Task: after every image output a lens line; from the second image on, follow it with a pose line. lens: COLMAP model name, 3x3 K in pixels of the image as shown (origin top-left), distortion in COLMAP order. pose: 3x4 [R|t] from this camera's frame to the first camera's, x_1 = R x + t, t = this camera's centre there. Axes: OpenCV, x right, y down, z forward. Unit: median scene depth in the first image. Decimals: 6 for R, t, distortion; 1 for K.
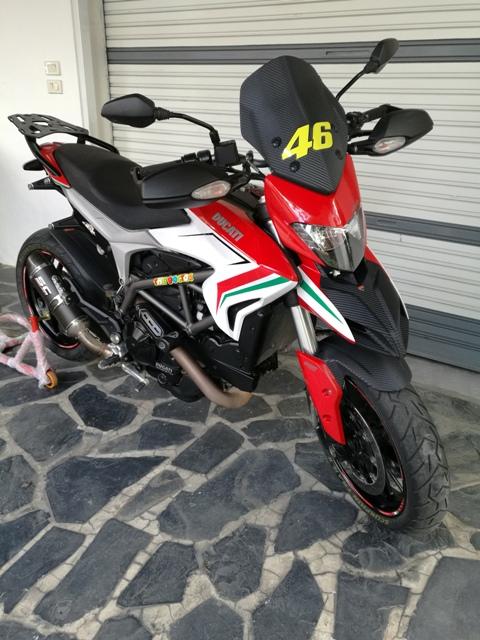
lens RADIAL K [[496.2, 0, 240.0], [0, 496.2, 320.0], [0, 0, 1]] dist [0.018058, 0.008645]
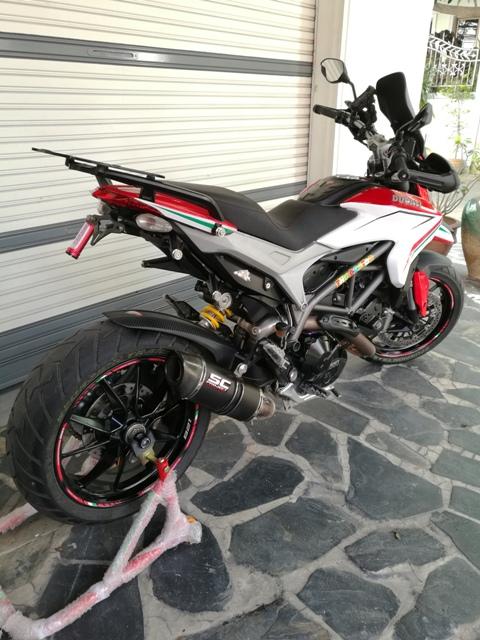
lens RADIAL K [[495.0, 0, 252.4], [0, 495.0, 319.1], [0, 0, 1]] dist [0.047615, -0.000130]
pose [[0.189609, -0.414865, 0.889908, -1.135648], [0.398880, 0.860734, 0.316277, -0.403834], [-0.897186, 0.294997, 0.328684, 0.827926]]
